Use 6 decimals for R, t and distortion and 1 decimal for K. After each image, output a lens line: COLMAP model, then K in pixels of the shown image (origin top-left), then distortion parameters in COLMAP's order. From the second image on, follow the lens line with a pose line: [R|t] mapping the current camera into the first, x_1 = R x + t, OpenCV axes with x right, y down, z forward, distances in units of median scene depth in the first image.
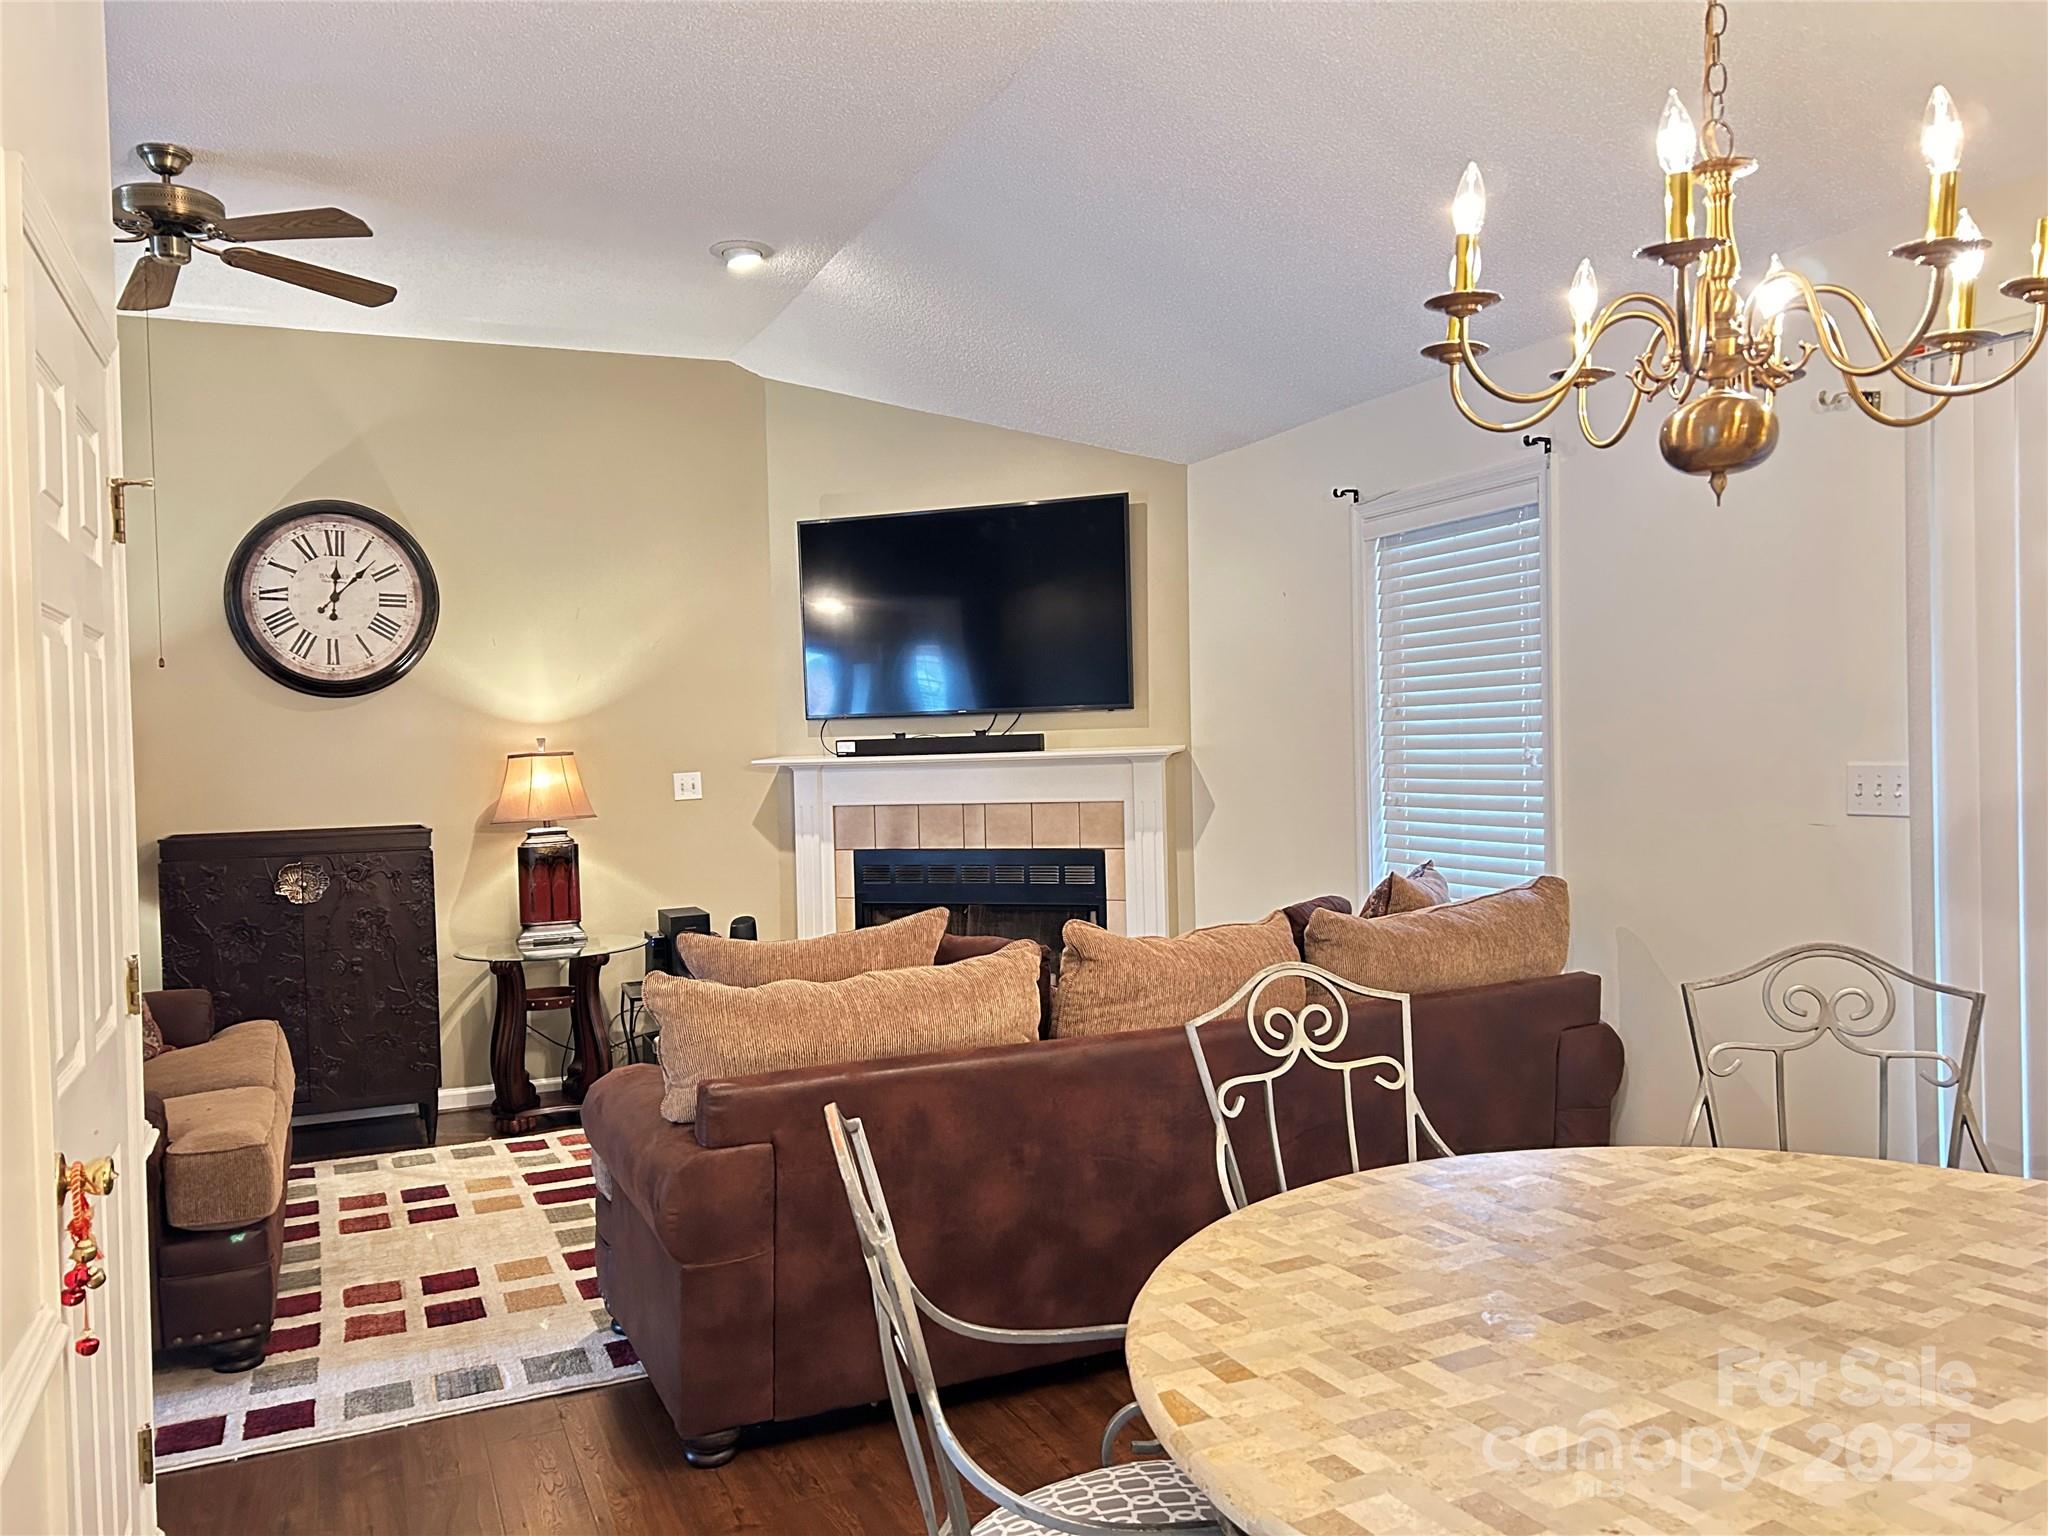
lens RADIAL K [[1552.6, 0, 1019.8], [0, 1552.6, 771.9], [0, 0, 1]] dist [0.006634, -0.000706]
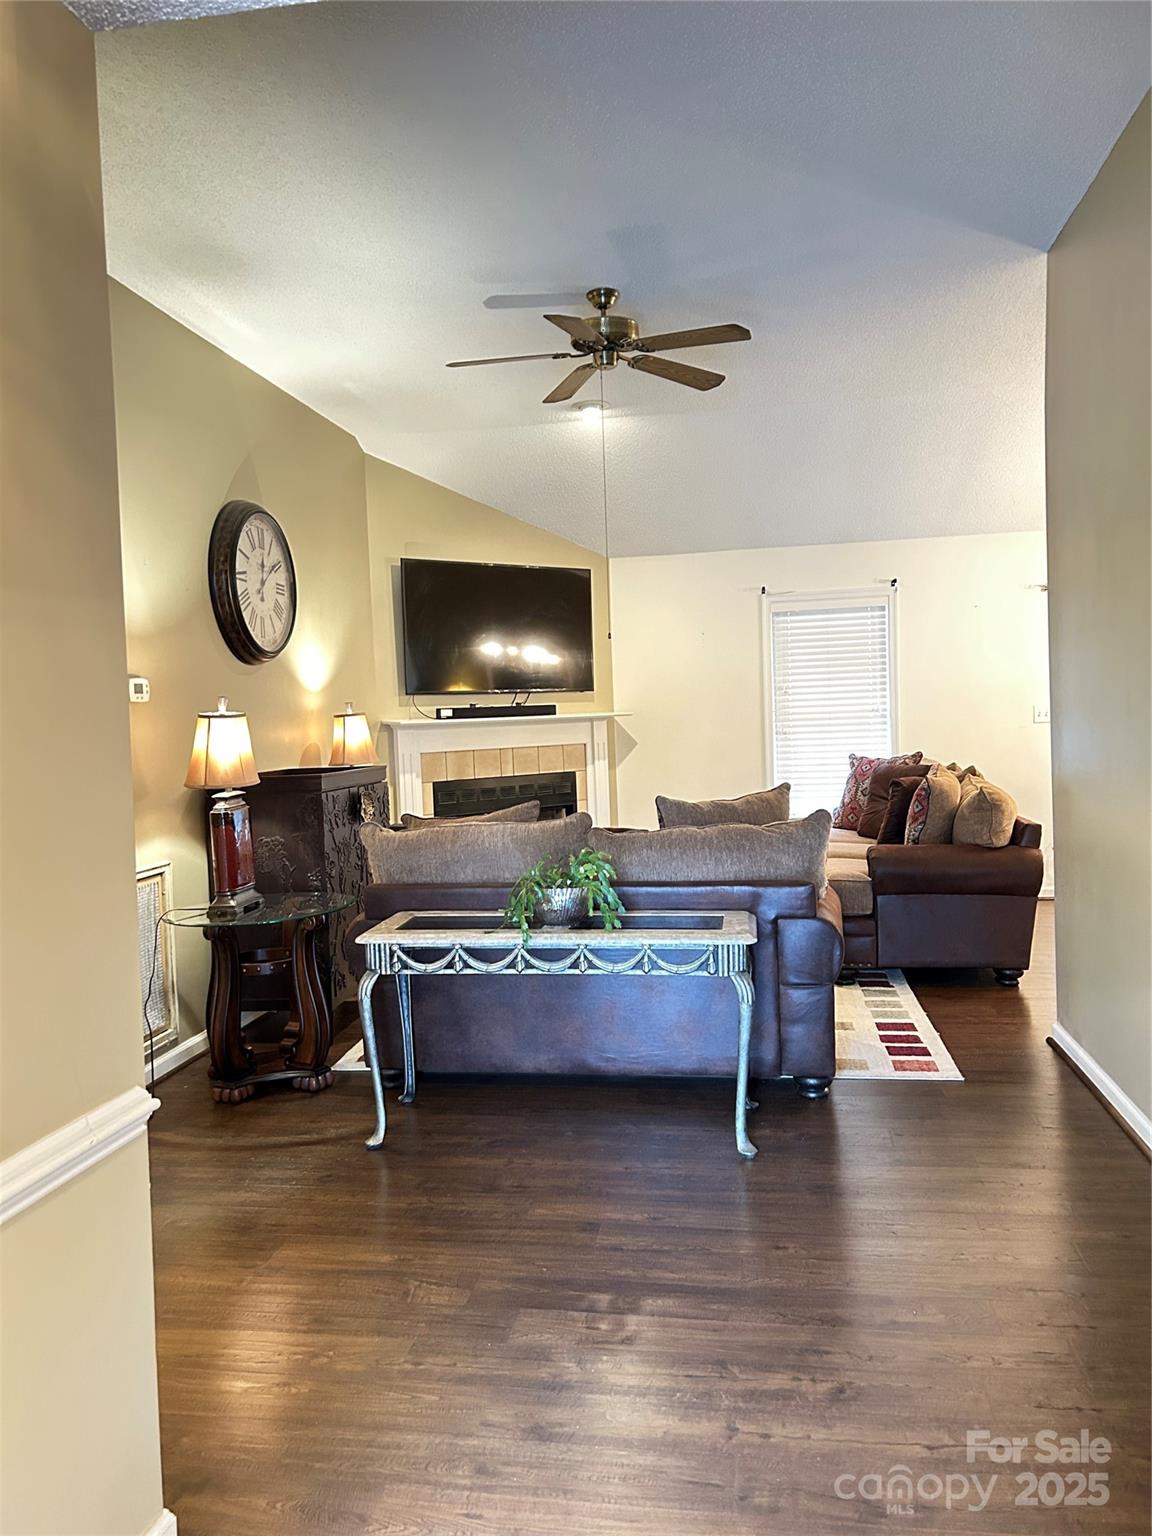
lens RADIAL K [[1164.5, 0, 571.2], [0, 1164.5, 765.9], [0, 0, 1]] dist [0.006634, -0.000706]
pose [[0.553313, -0.026935, 0.832538, -1.082679], [0.036060, 0.999315, 0.008365, 0.033597], [-0.832193, 0.025393, 0.553905, 0.291903]]
